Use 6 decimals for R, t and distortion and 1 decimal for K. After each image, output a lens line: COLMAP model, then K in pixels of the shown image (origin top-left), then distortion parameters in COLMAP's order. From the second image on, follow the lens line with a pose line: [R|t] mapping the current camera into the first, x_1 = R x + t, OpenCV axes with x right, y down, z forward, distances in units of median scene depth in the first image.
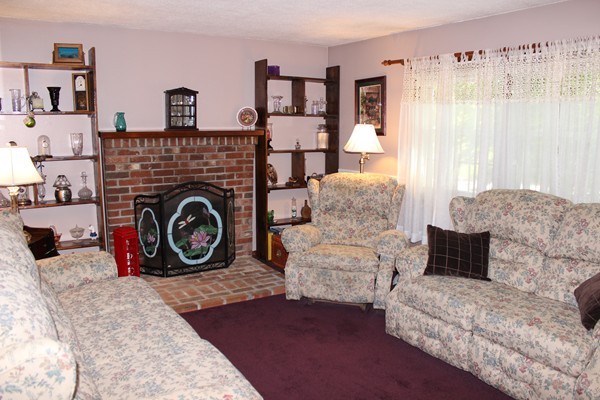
lens RADIAL K [[497.0, 0, 300.6], [0, 497.0, 202.1], [0, 0, 1]] dist [-0.119641, 0.017315]
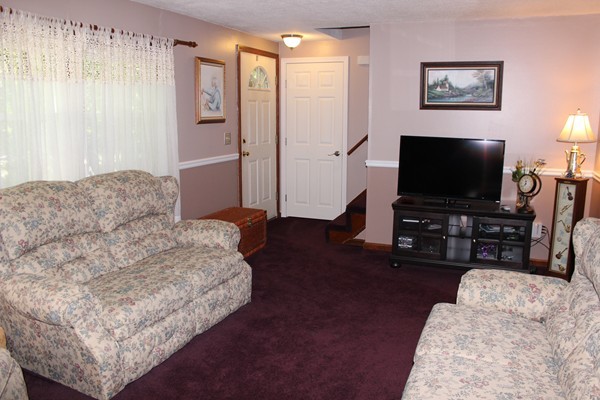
lens RADIAL K [[497.0, 0, 300.4], [0, 497.0, 198.7], [0, 0, 1]] dist [-0.119641, 0.017315]
pose [[-0.584341, -0.147980, 0.797902, -0.605815], [0.119395, 0.956856, 0.264899, -0.200701], [-0.802677, 0.250057, -0.541462, 1.301841]]
